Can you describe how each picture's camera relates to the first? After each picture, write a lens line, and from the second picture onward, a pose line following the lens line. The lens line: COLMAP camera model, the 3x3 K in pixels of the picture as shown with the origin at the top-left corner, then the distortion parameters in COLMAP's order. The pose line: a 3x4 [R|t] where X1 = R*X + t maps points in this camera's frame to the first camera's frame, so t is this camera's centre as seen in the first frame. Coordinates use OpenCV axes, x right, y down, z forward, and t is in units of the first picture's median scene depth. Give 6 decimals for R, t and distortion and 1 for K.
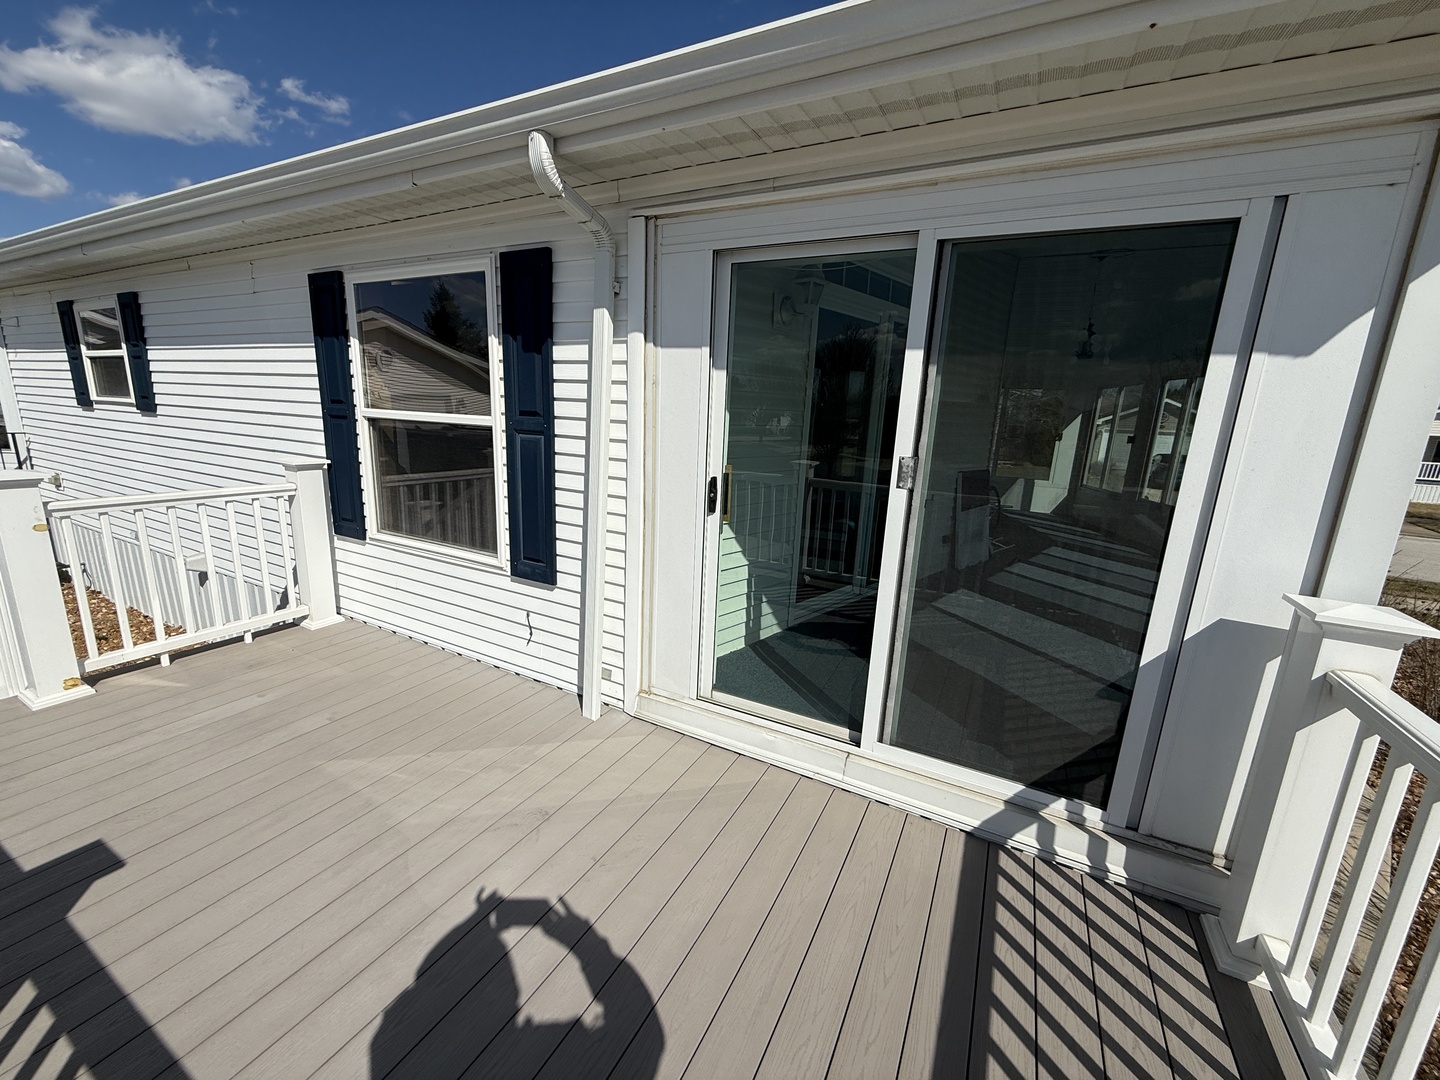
lens RADIAL K [[577.2, 0, 716.8], [0, 577.2, 540.8], [0, 0, 1]] dist [0.002723, 0.000005]
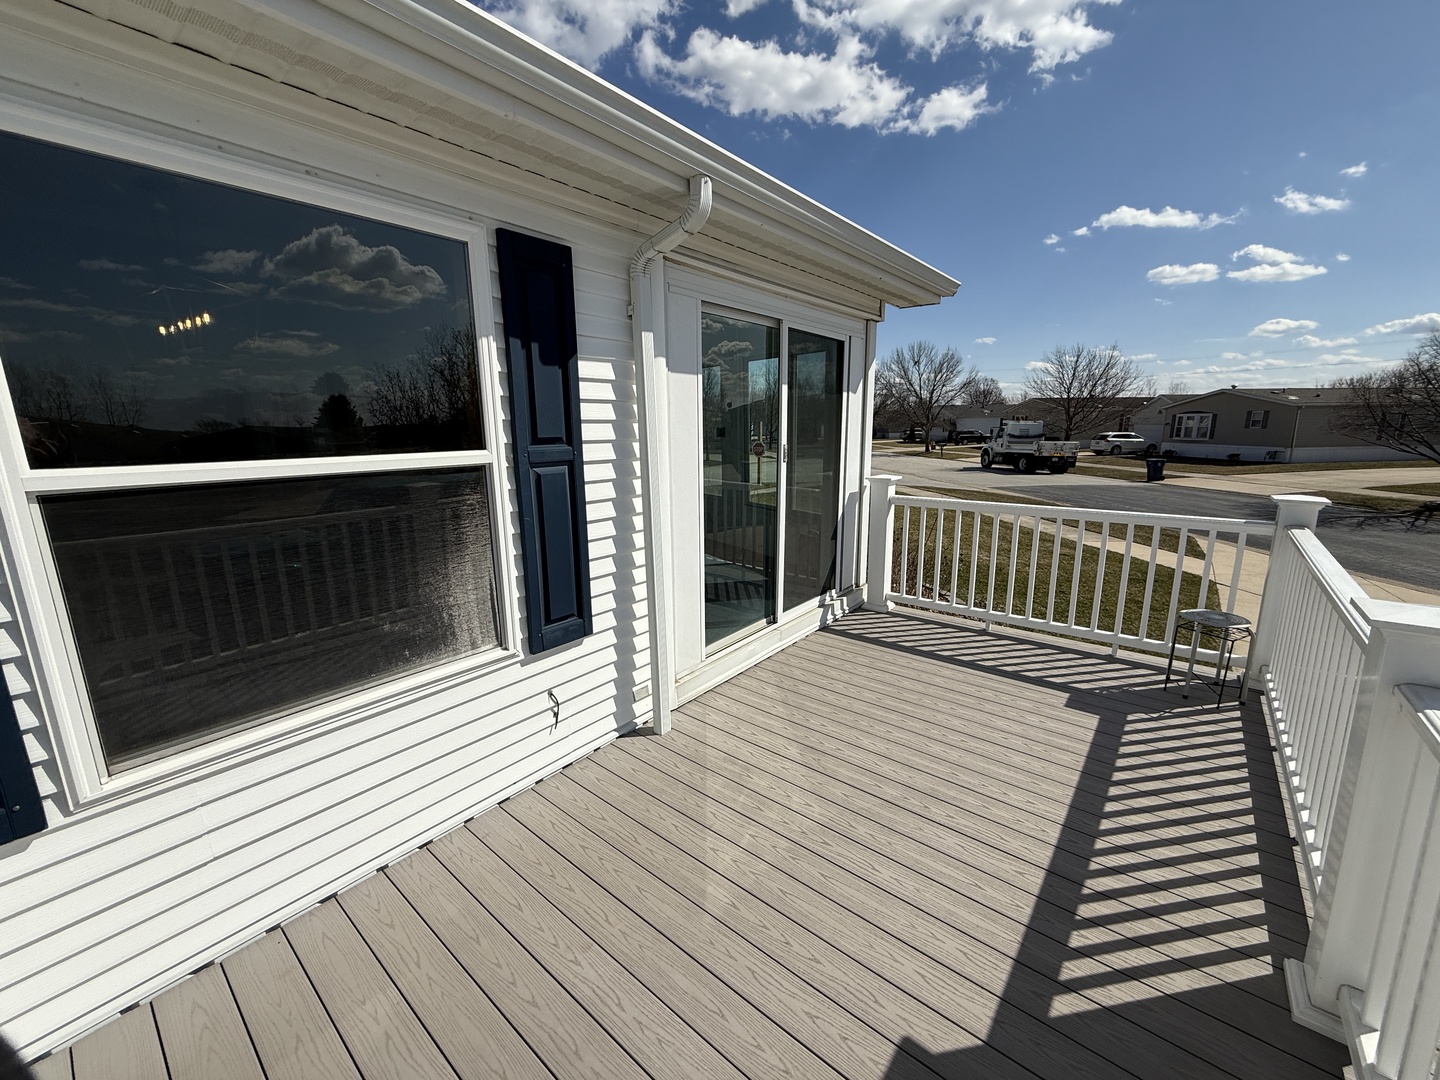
lens RADIAL K [[577.2, 0, 715.3], [0, 577.2, 537.5], [0, 0, 1]] dist [0.002723, 0.000005]
pose [[0.191914, -0.239882, 0.951644, -1.140082], [0.226965, 0.954230, 0.194763, -0.206541], [-0.954807, 0.178612, 0.237575, 0.644610]]
